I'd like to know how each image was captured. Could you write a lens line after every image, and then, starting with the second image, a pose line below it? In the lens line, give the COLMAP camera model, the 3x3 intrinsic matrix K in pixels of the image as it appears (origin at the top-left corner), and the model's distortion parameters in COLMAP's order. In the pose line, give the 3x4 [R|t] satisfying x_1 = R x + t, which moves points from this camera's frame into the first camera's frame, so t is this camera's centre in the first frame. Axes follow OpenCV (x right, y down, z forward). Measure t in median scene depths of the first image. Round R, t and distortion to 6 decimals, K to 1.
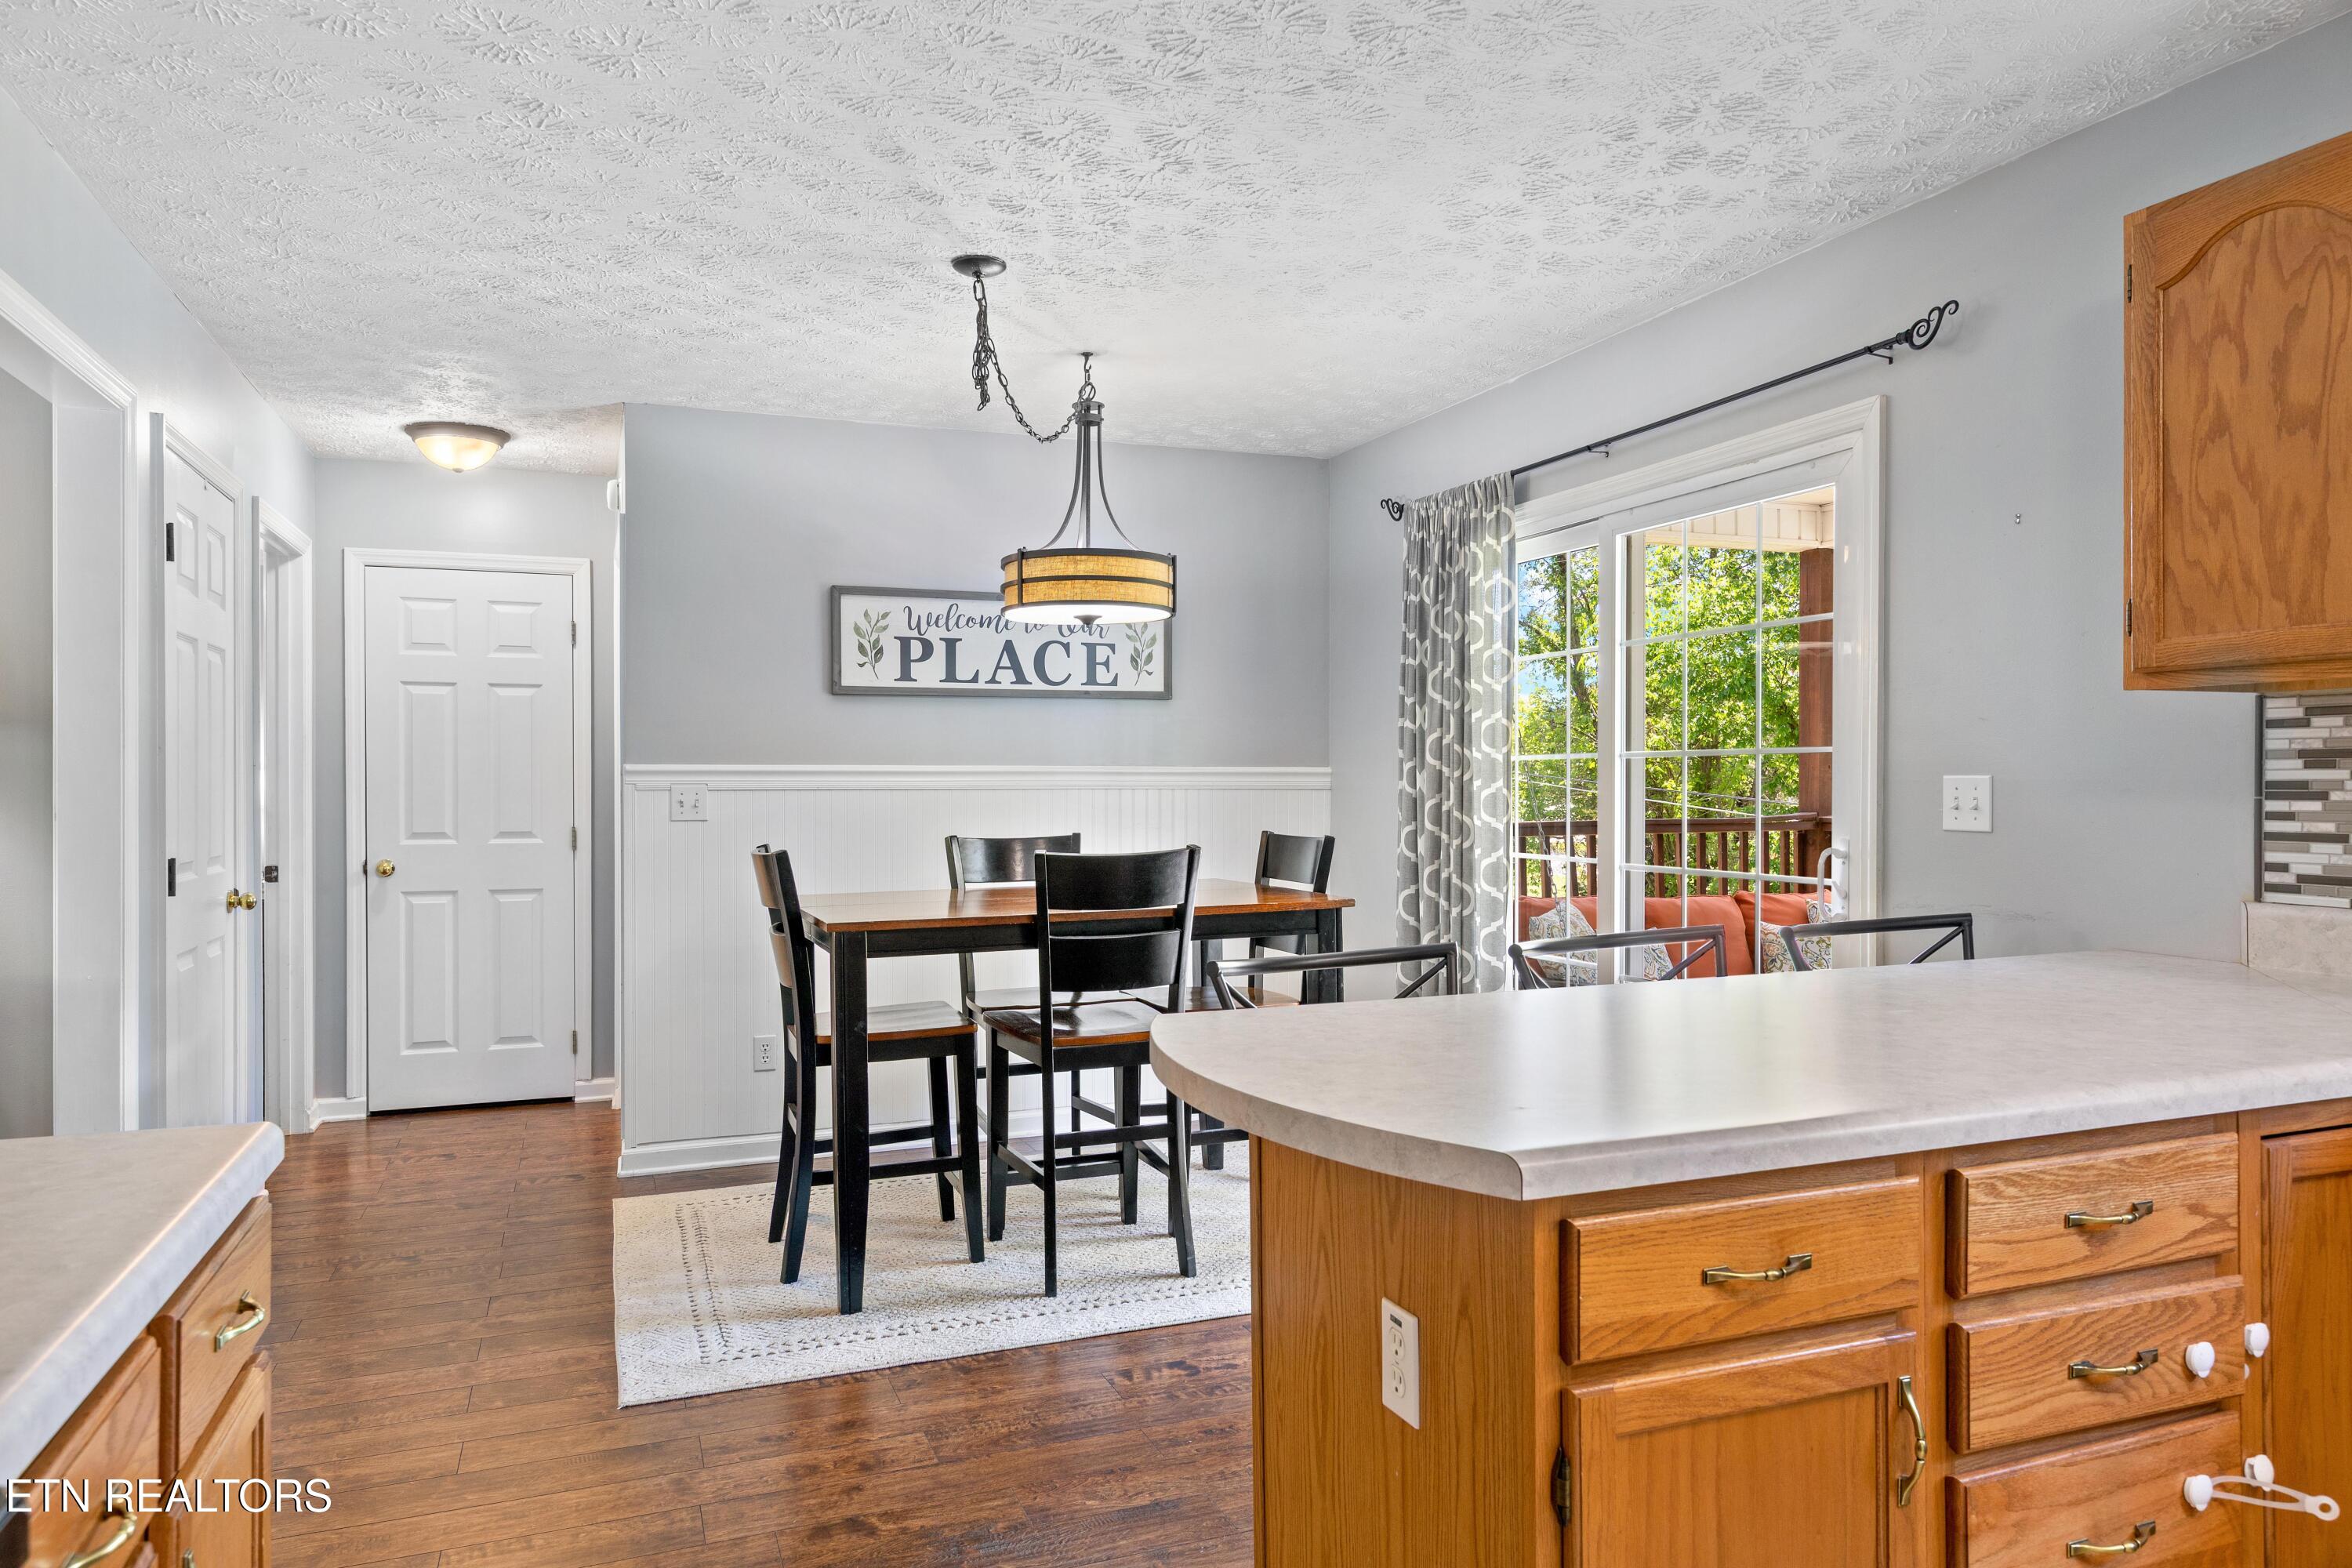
lens RADIAL K [[1536.2, 0, 1139.5], [0, 1536.2, 790.0], [0, 0, 1]] dist [0.006521, 0.006765]
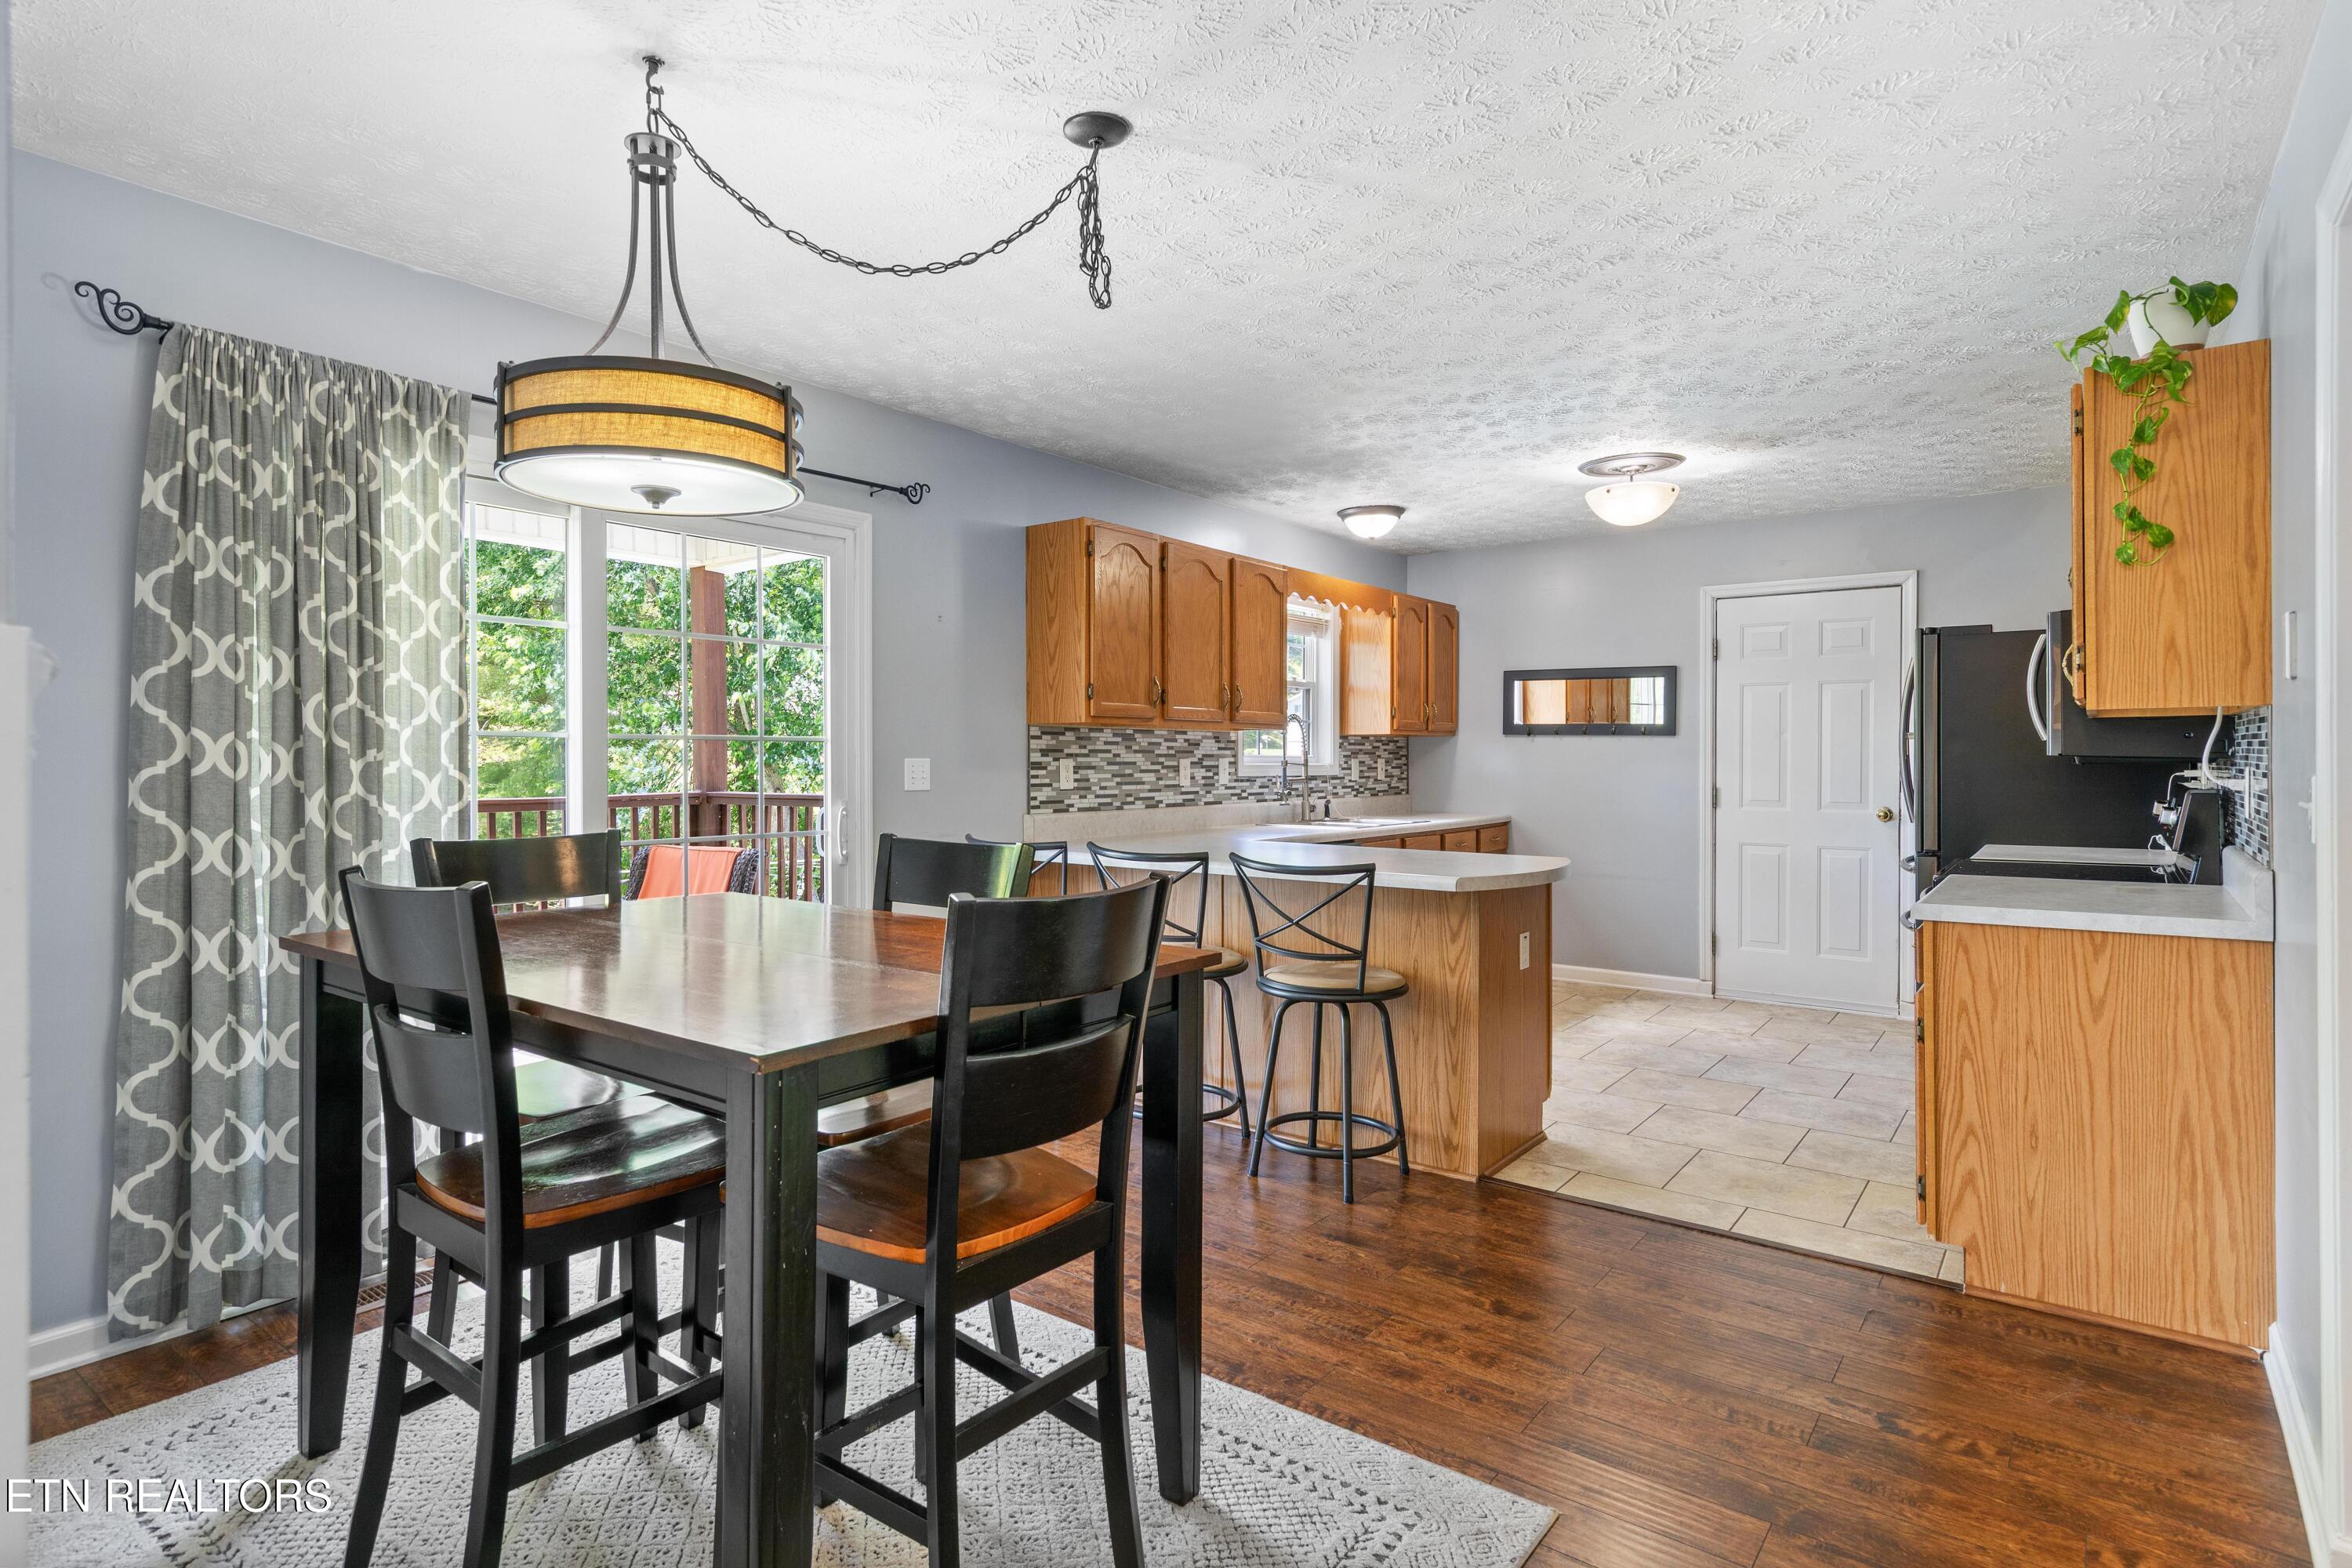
lens RADIAL K [[1248.2, 0, 1142.9], [0, 1248.2, 773.2], [0, 0, 1]] dist [0.021463, -0.001846]
pose [[-0.537653, -0.003141, 0.843161, -1.650143], [0.008680, 0.999919, 0.009260, -0.008215], [-0.843122, 0.012298, -0.537582, 3.242543]]
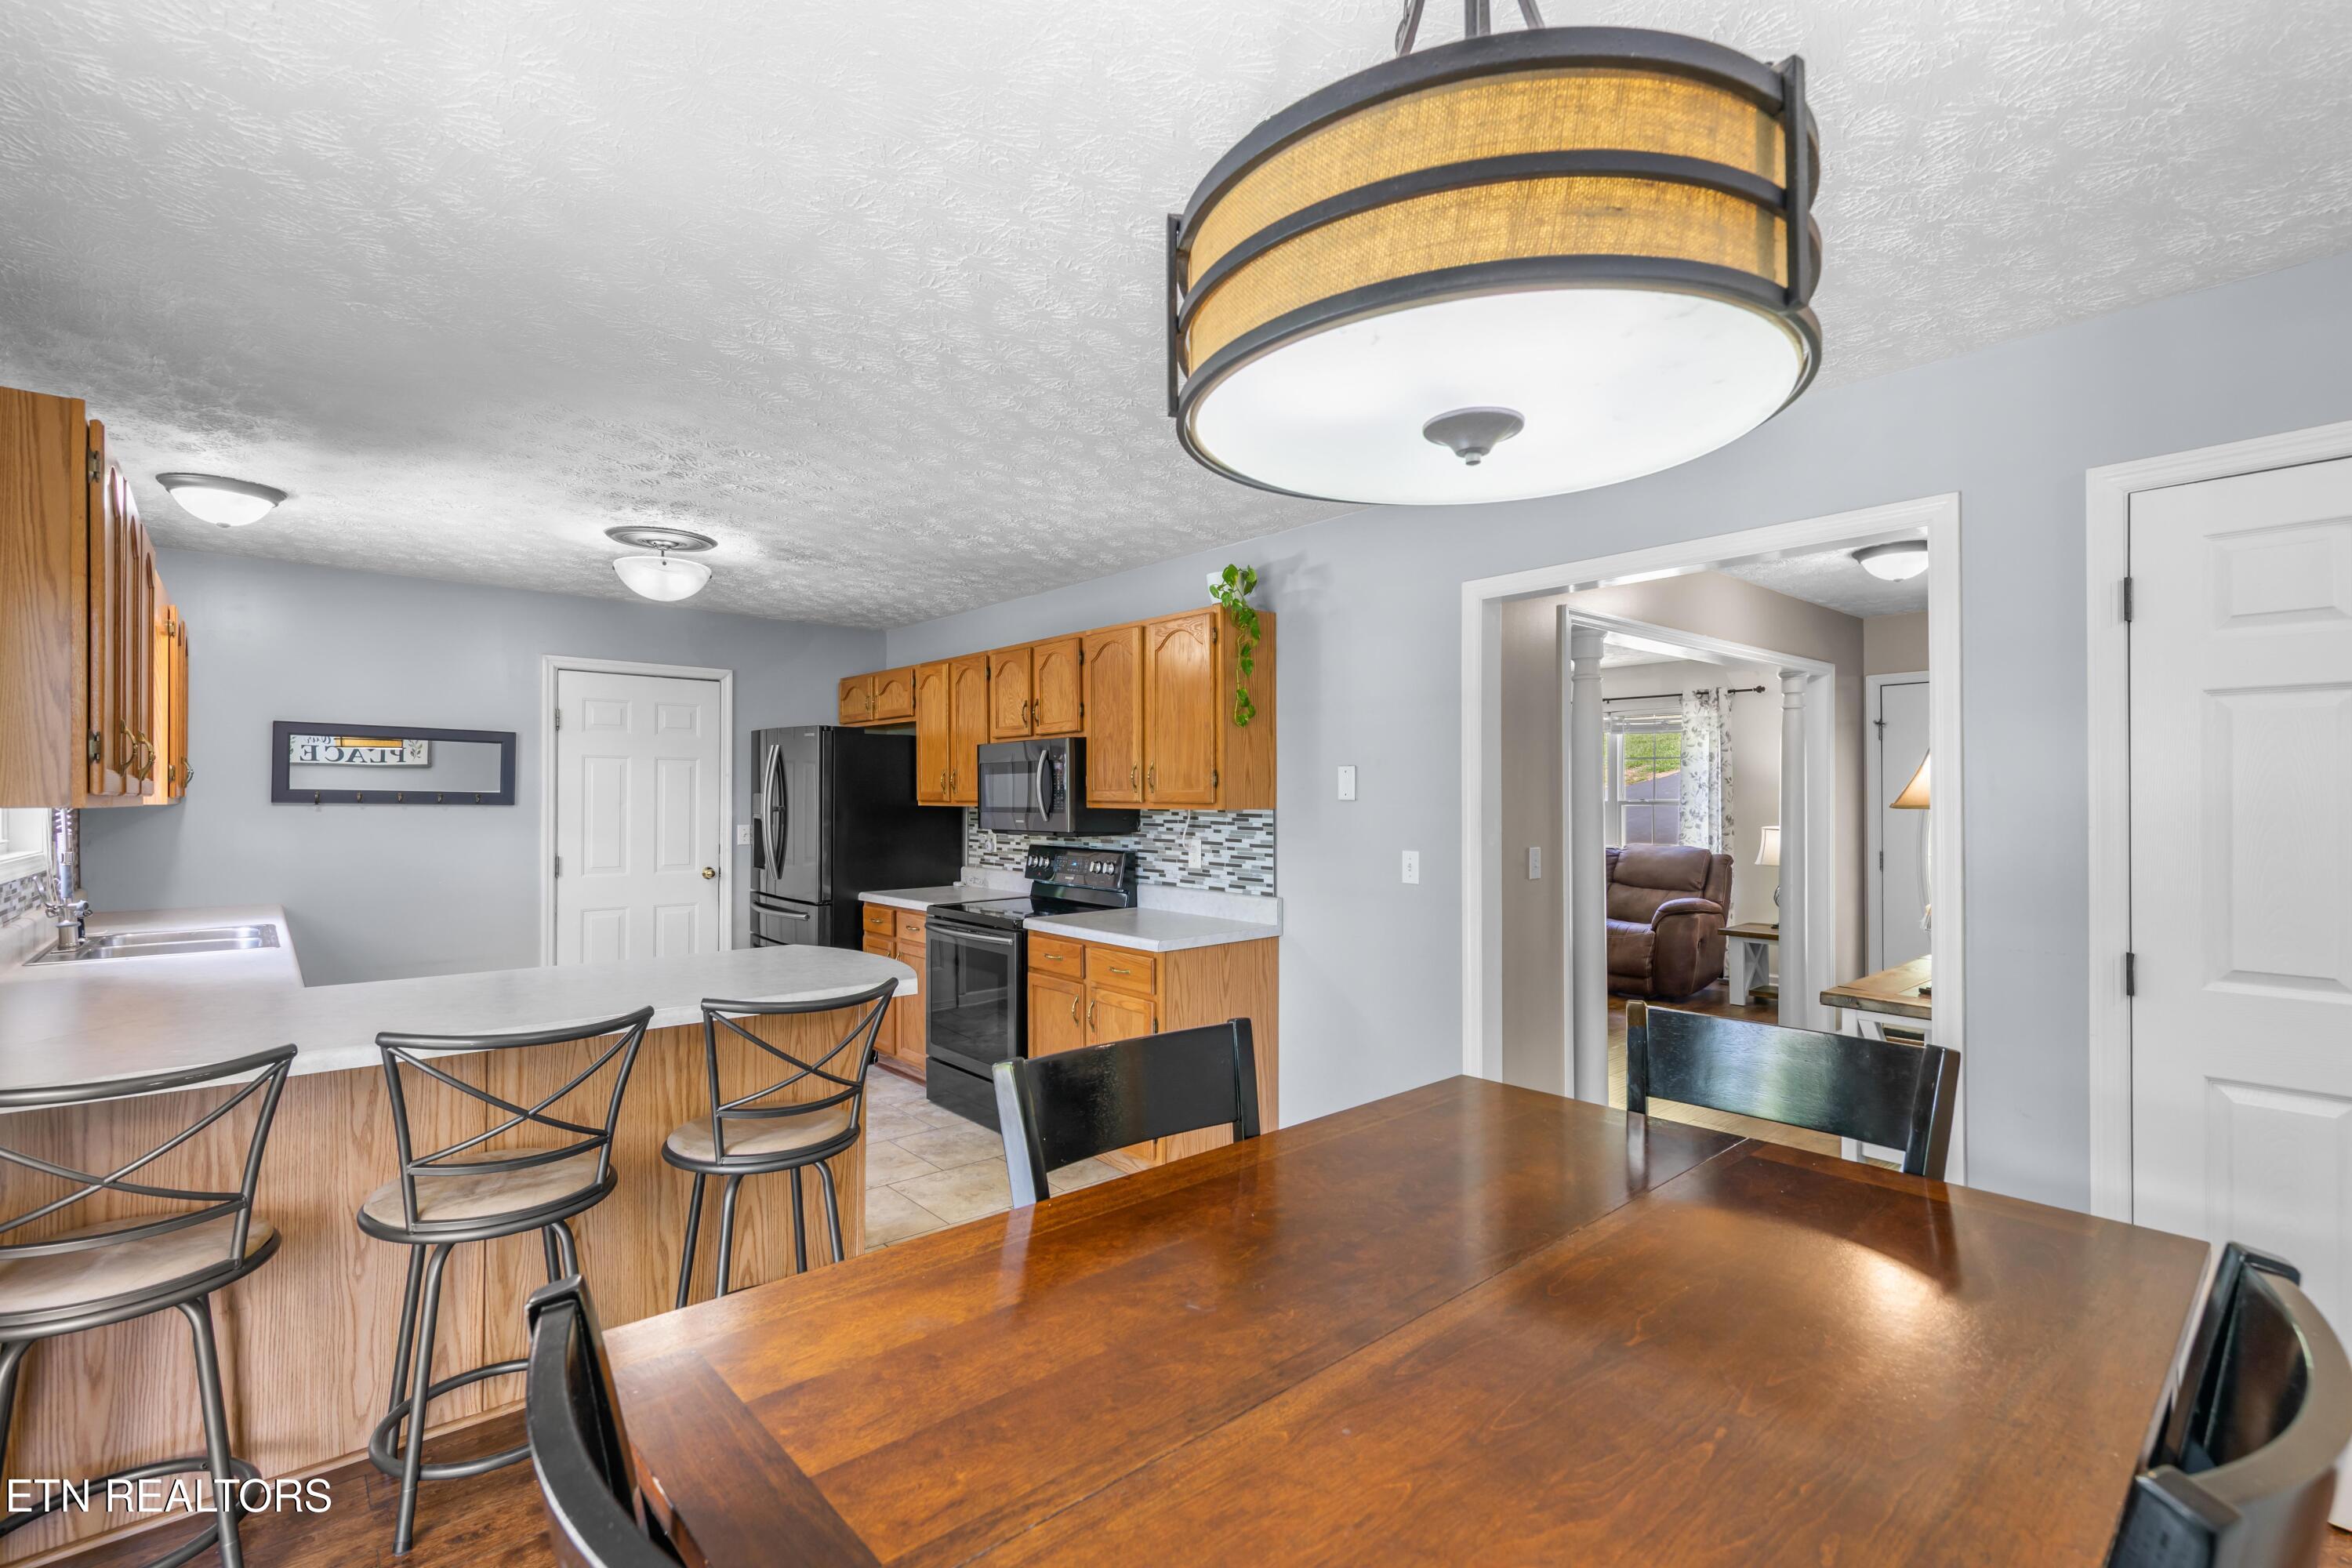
lens RADIAL K [[1057.3, 0, 1168.8], [0, 1057.3, 795.0], [0, 0, 1]] dist [0.009462, -0.003444]
pose [[-0.934639, 0.006131, -0.355545, 0.268117], [0.004444, 0.999975, 0.005560, -0.127824], [0.355570, 0.003617, -0.934643, 3.415580]]
